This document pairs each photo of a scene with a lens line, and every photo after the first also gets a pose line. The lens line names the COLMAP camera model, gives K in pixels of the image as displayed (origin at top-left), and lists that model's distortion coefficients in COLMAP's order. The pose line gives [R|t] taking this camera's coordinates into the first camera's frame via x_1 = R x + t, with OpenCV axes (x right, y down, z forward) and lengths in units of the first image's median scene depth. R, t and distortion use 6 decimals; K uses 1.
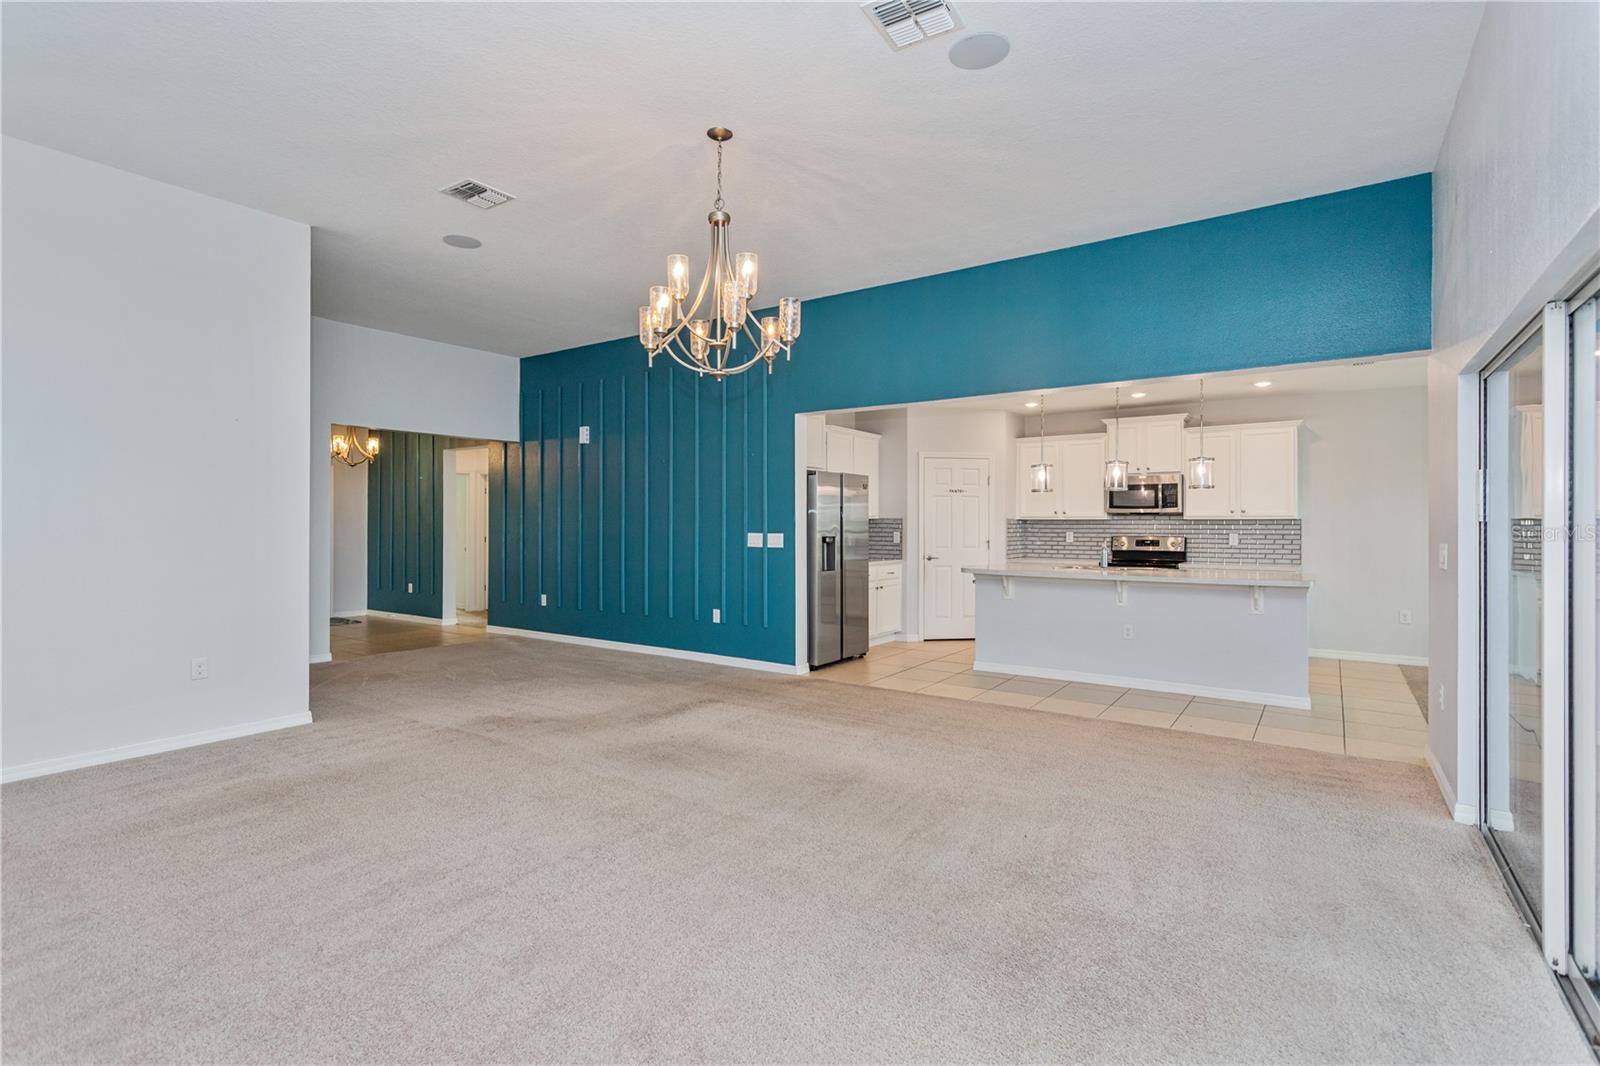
lens RADIAL K [[764.5, 0, 806.6], [0, 764.5, 524.1], [0, 0, 1]] dist [0.013396, 0.001086]
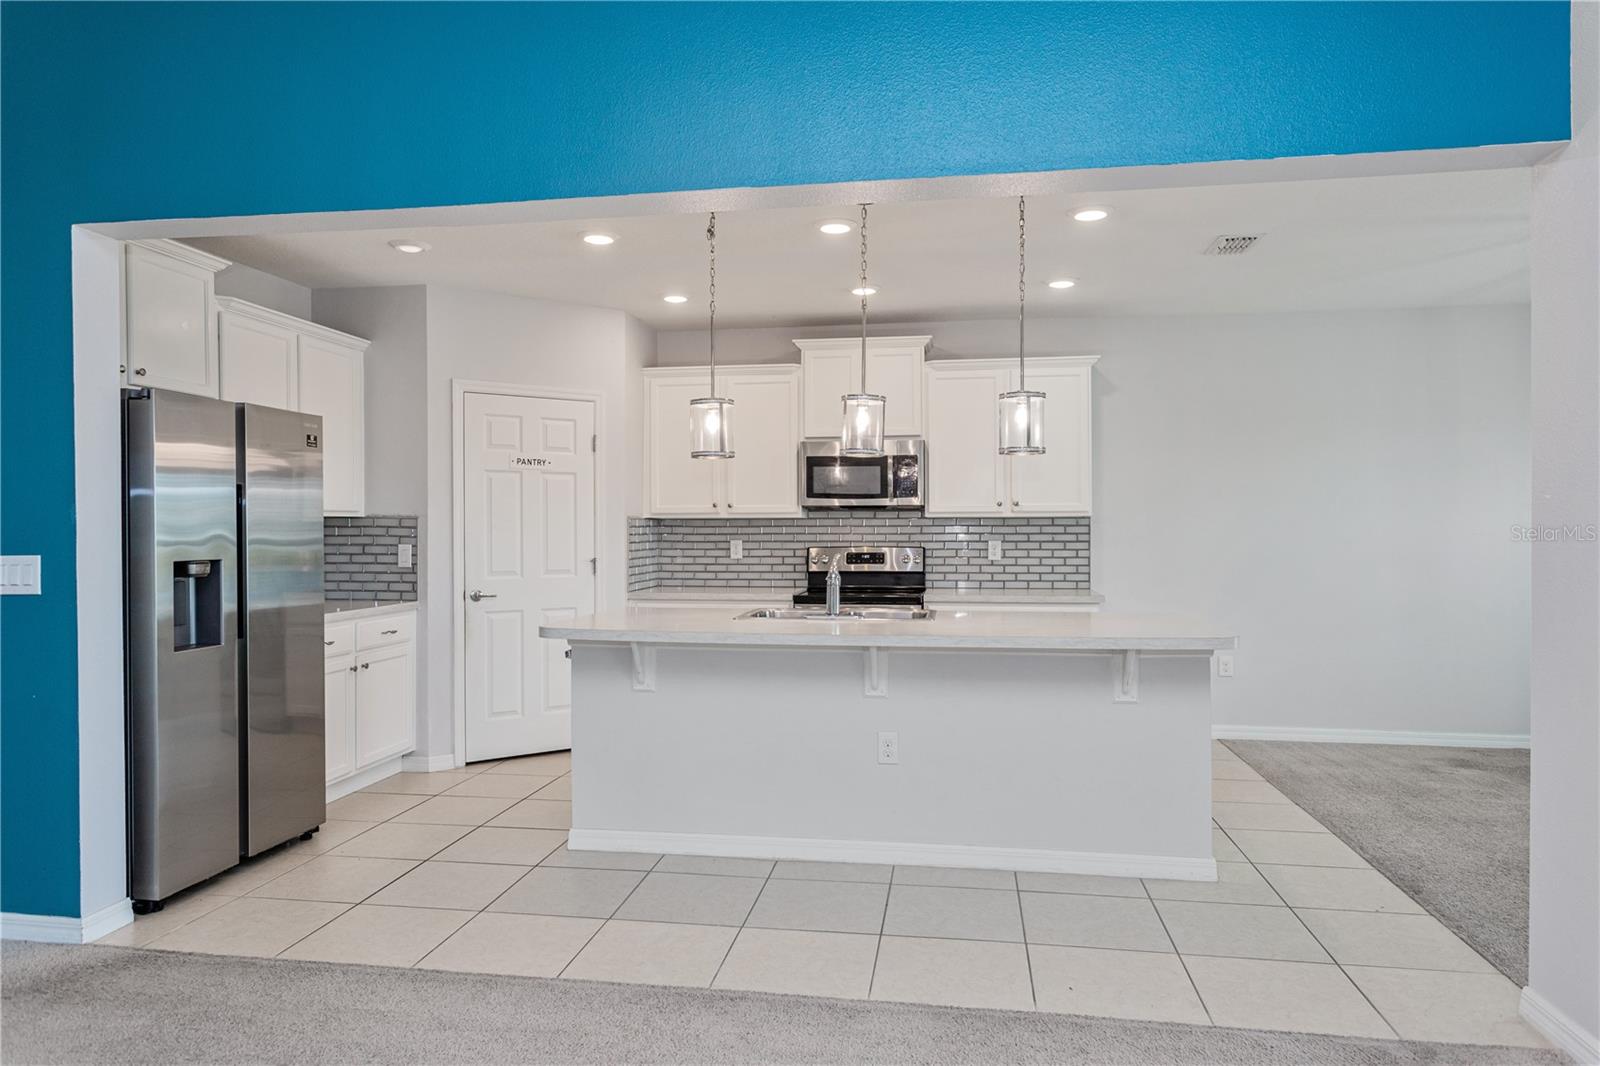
lens RADIAL K [[1022.5, 0, 801.3], [0, 1022.5, 536.8], [0, 0, 1]] dist [-0.002978, -0.000254]
pose [[0.903693, -0.008118, 0.428104, 0.073459], [0.003740, 0.999932, 0.011068, -0.000398], [-0.428165, -0.008401, 0.903662, 0.340301]]
